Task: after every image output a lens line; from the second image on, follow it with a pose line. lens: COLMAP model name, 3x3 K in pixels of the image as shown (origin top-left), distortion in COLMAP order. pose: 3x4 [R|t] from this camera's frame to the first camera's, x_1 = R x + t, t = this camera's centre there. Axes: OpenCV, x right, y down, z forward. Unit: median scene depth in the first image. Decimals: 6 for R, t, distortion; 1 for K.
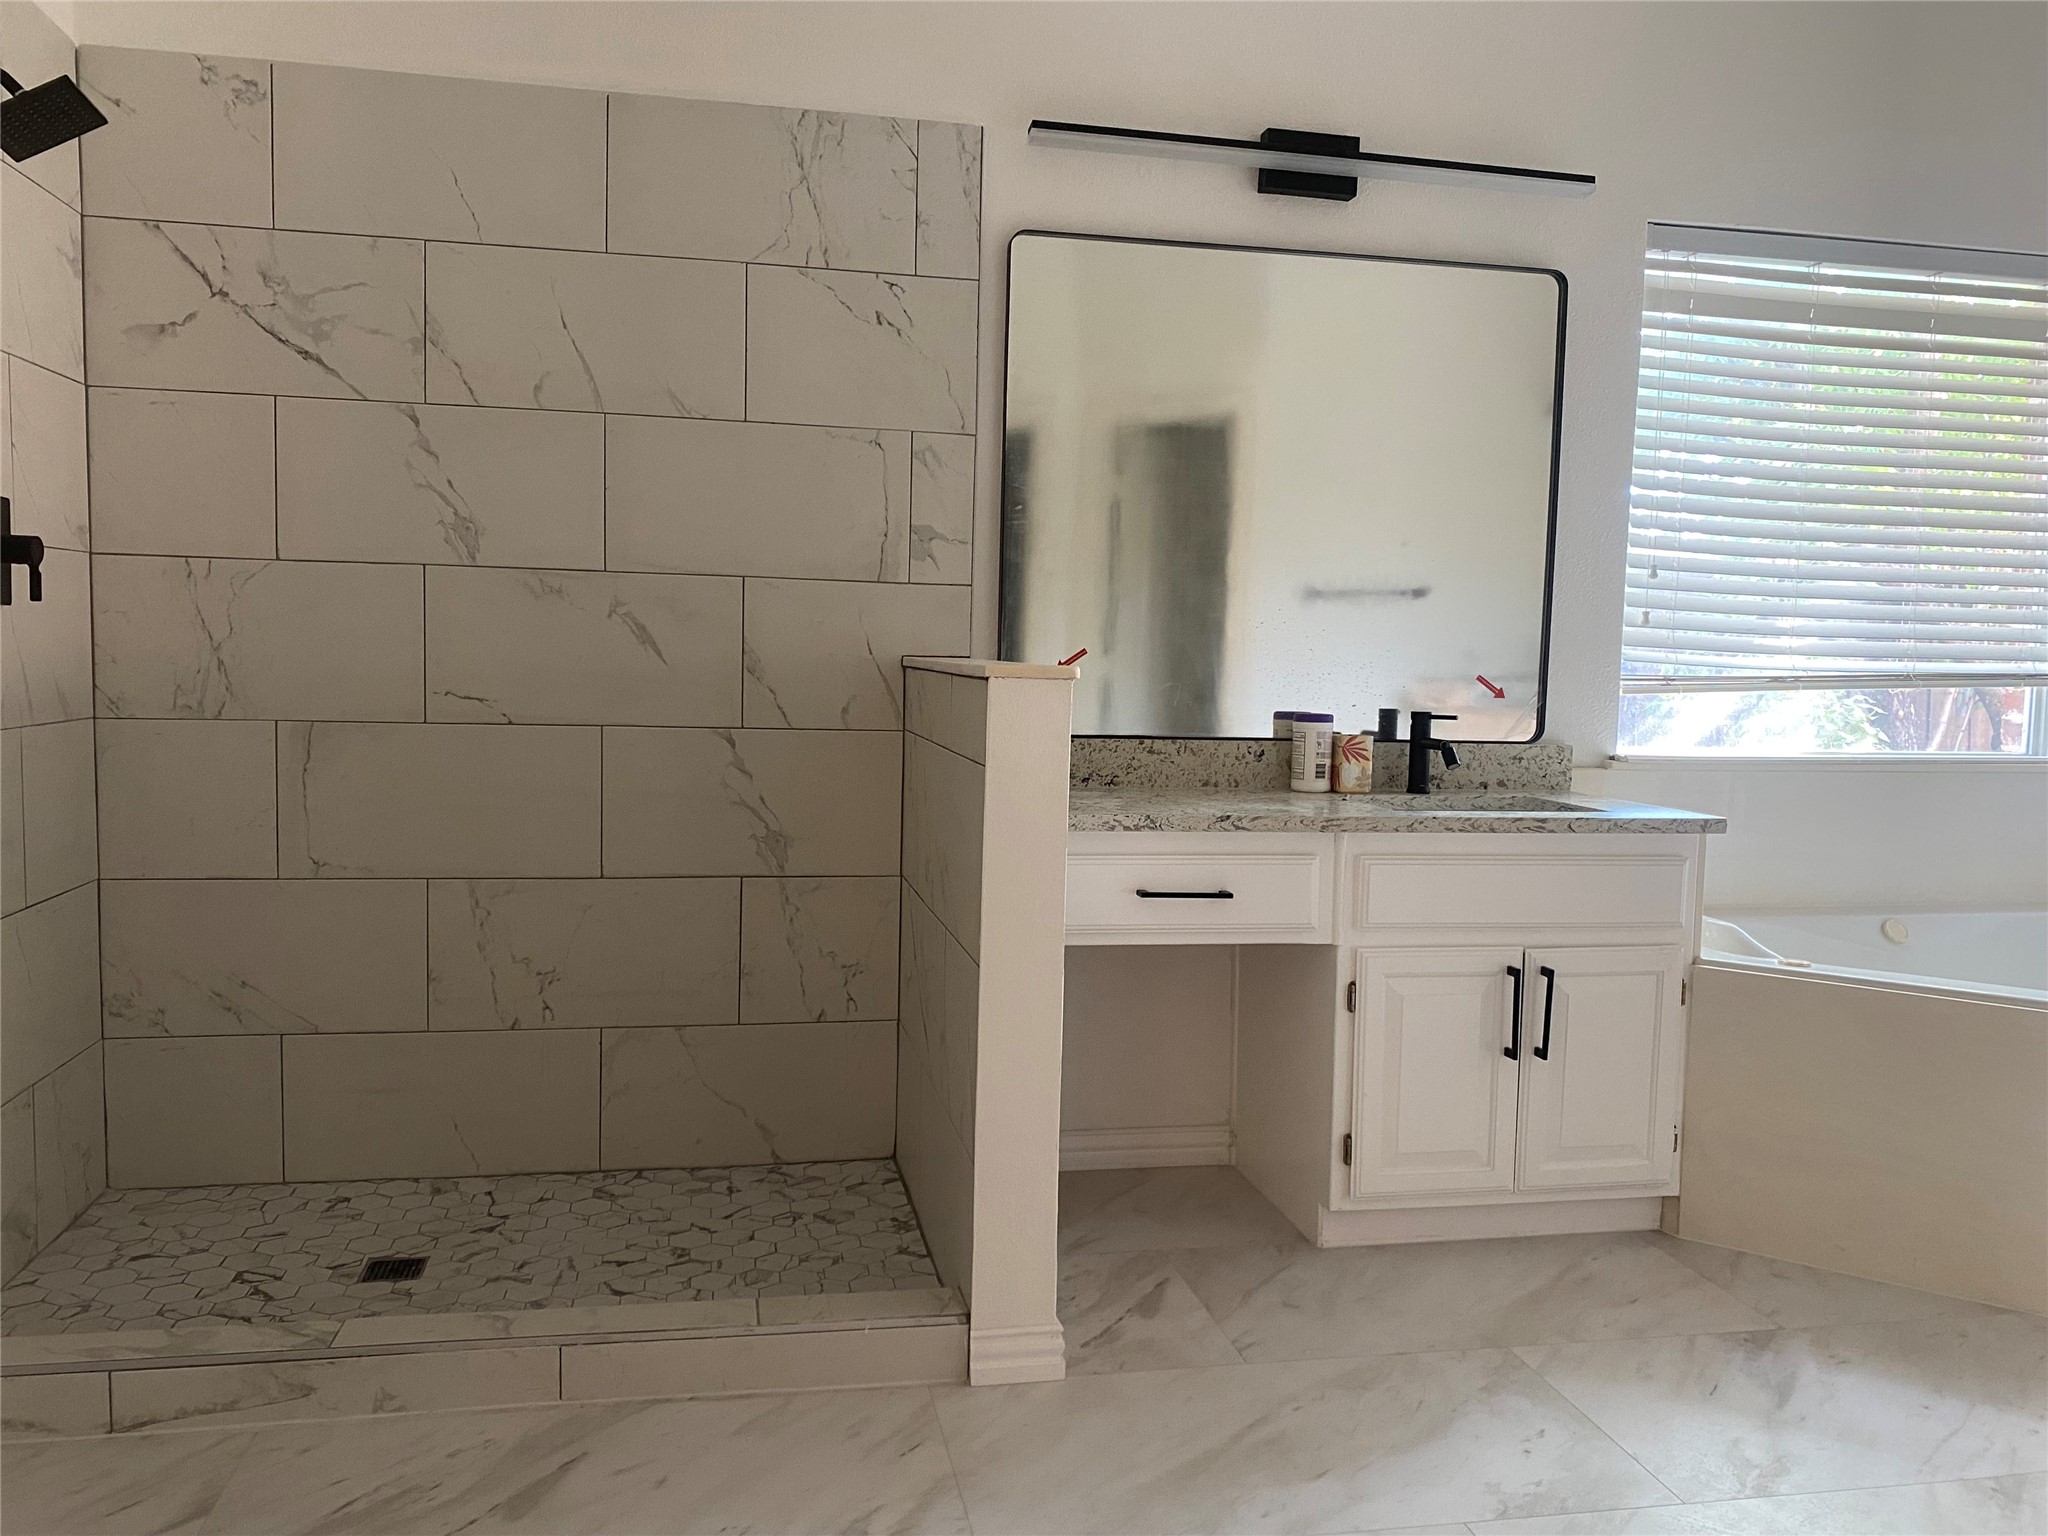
lens RADIAL K [[1558.8, 0, 1004.0], [0, 1558.8, 772.0], [0, 0, 1]] dist [-0.001025, 0.002004]
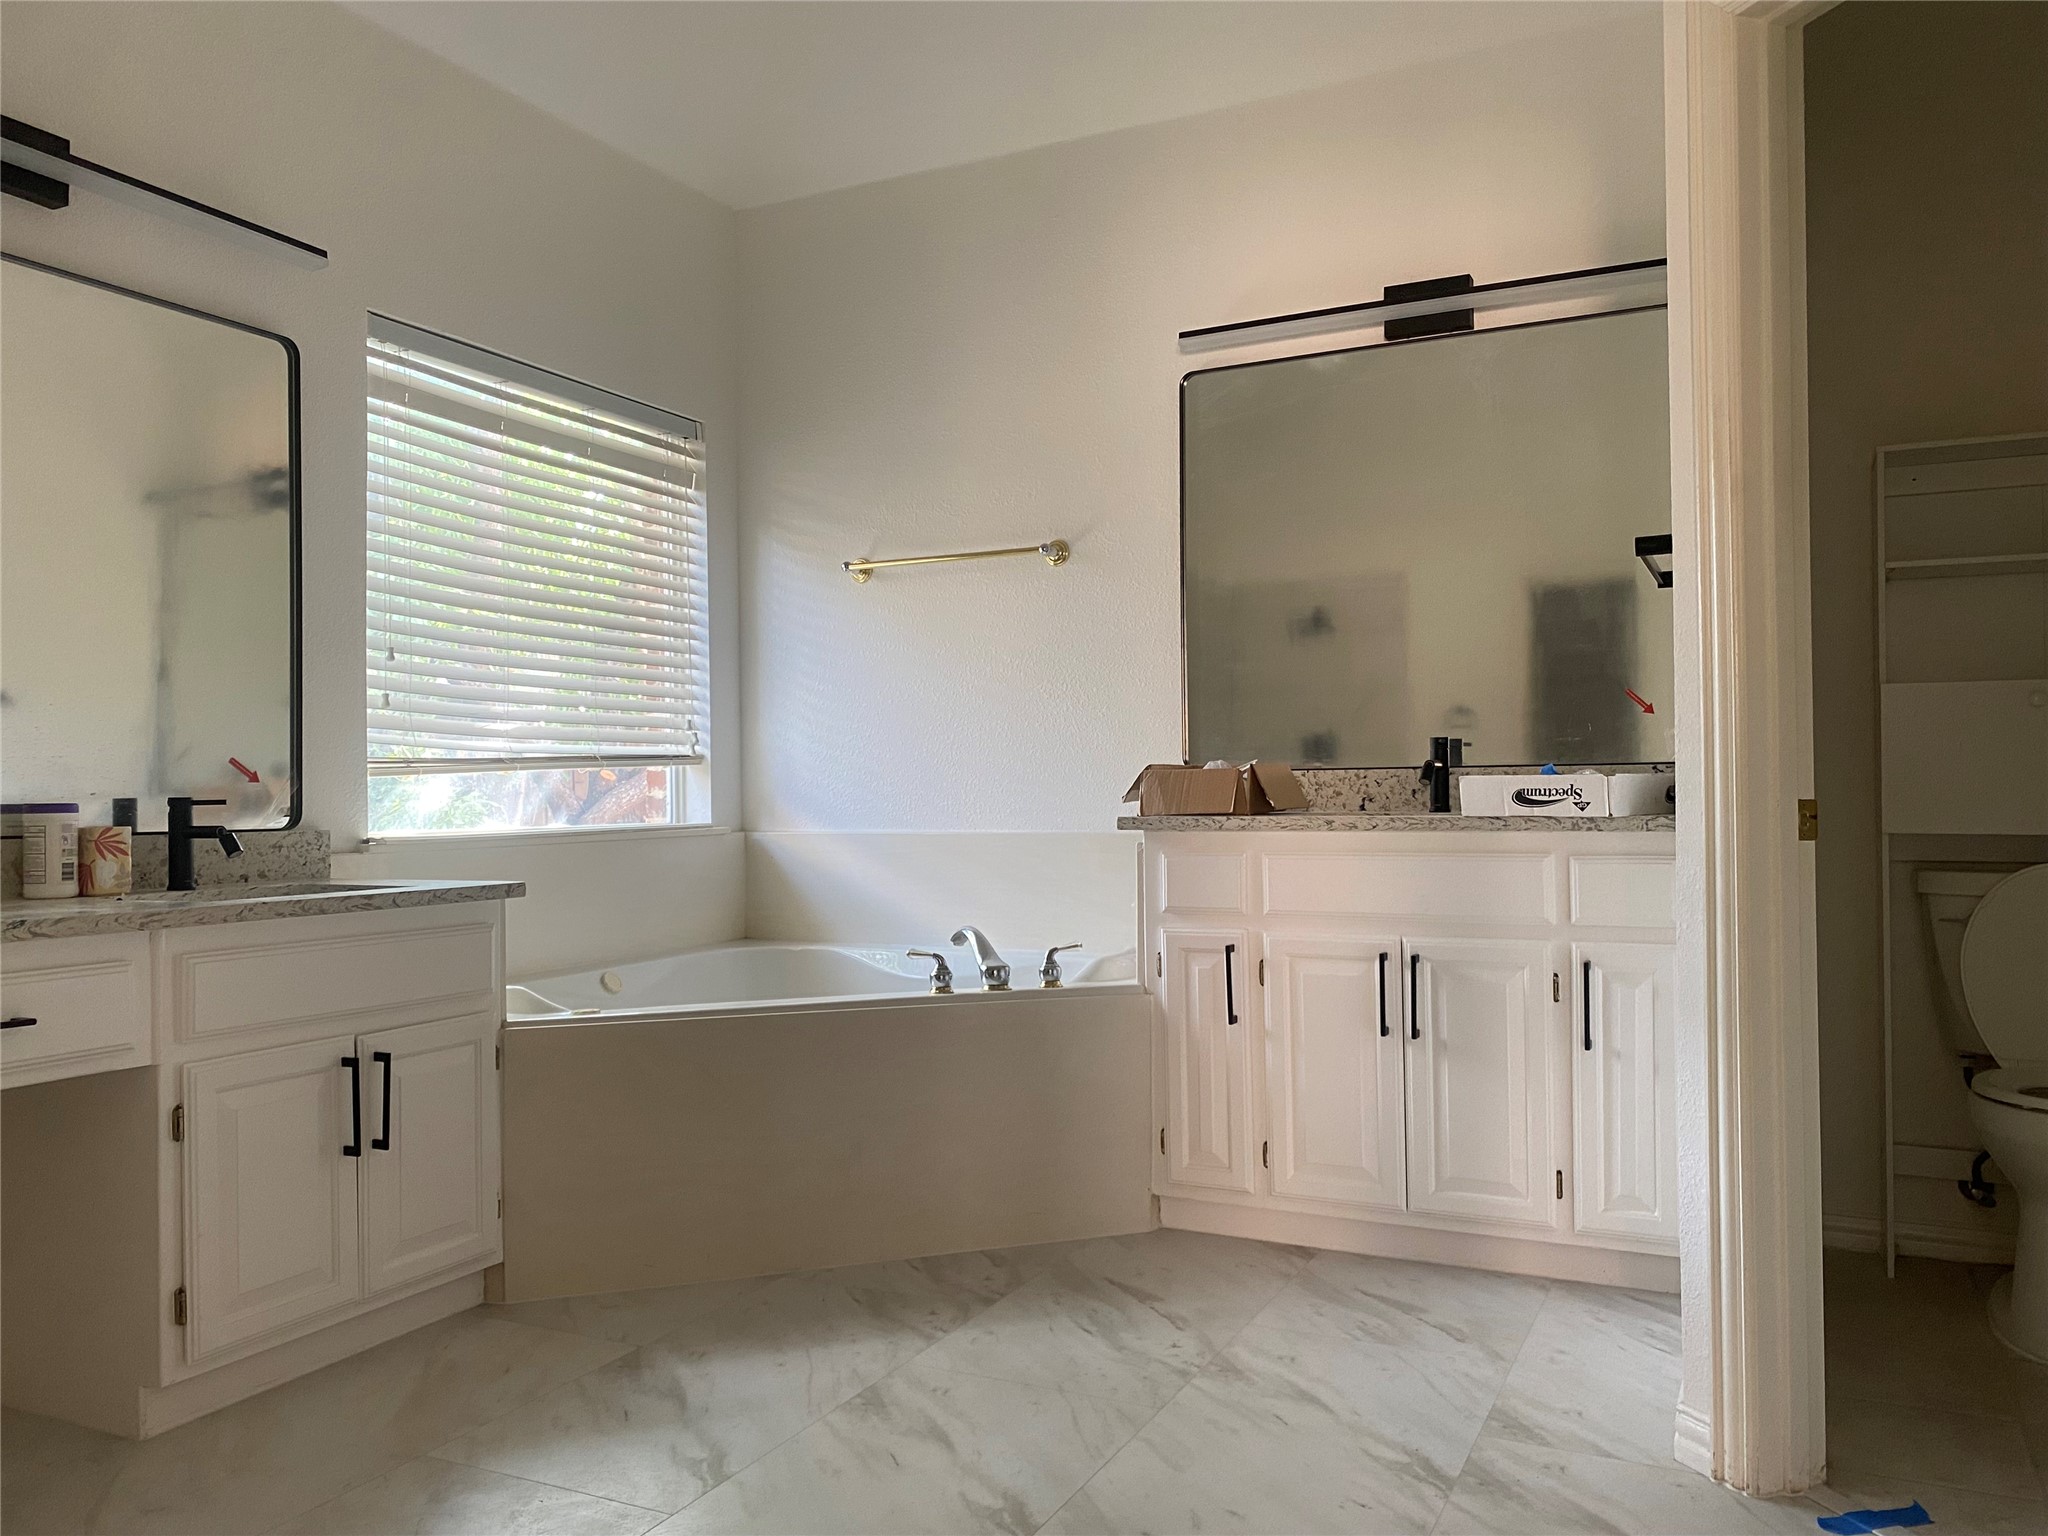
lens RADIAL K [[1558.8, 0, 1004.0], [0, 1558.8, 772.0], [0, 0, 1]] dist [-0.001025, 0.002004]
pose [[0.602684, -0.020163, 0.797725, -0.158952], [0.088596, 0.995191, -0.041780, 0.025692], [-0.793046, 0.095855, 0.601572, 0.099119]]
